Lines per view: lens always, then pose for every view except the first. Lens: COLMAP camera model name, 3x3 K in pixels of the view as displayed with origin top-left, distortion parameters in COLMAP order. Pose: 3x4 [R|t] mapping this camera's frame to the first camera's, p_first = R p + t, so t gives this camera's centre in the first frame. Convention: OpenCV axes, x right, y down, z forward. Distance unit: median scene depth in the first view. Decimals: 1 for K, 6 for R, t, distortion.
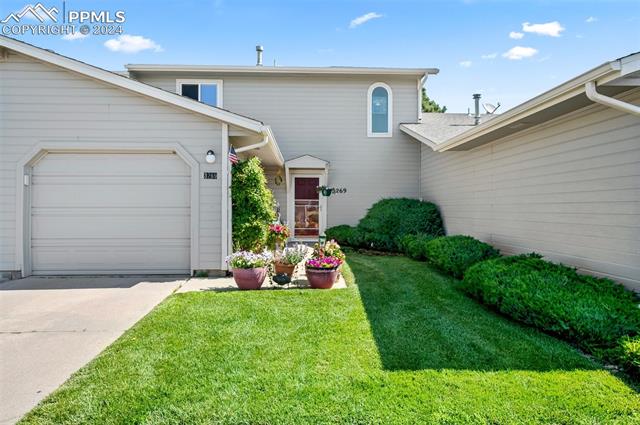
lens RADIAL K [[419.0, 0, 321.0], [0, 419.0, 204.4], [0, 0, 1]] dist [-0.006308, -0.000328]
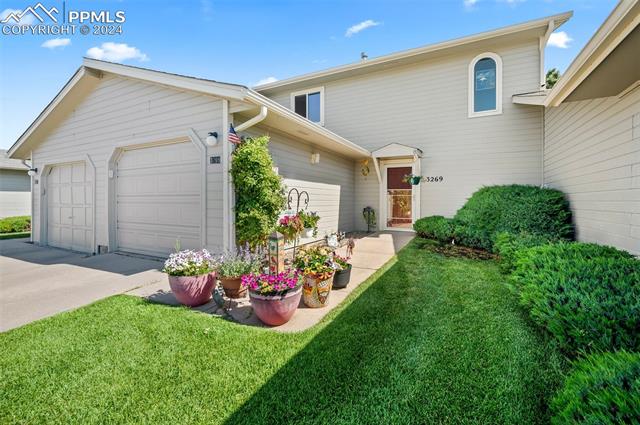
lens RADIAL K [[278.3, 0, 319.3], [0, 278.3, 199.9], [0, 0, 1]] dist [0.000127, -0.000069]
pose [[0.867183, -0.000033, -0.497989, 0.142518], [0.004117, 0.999966, 0.007103, 0.009024], [0.497972, -0.008210, 0.867154, 0.356007]]
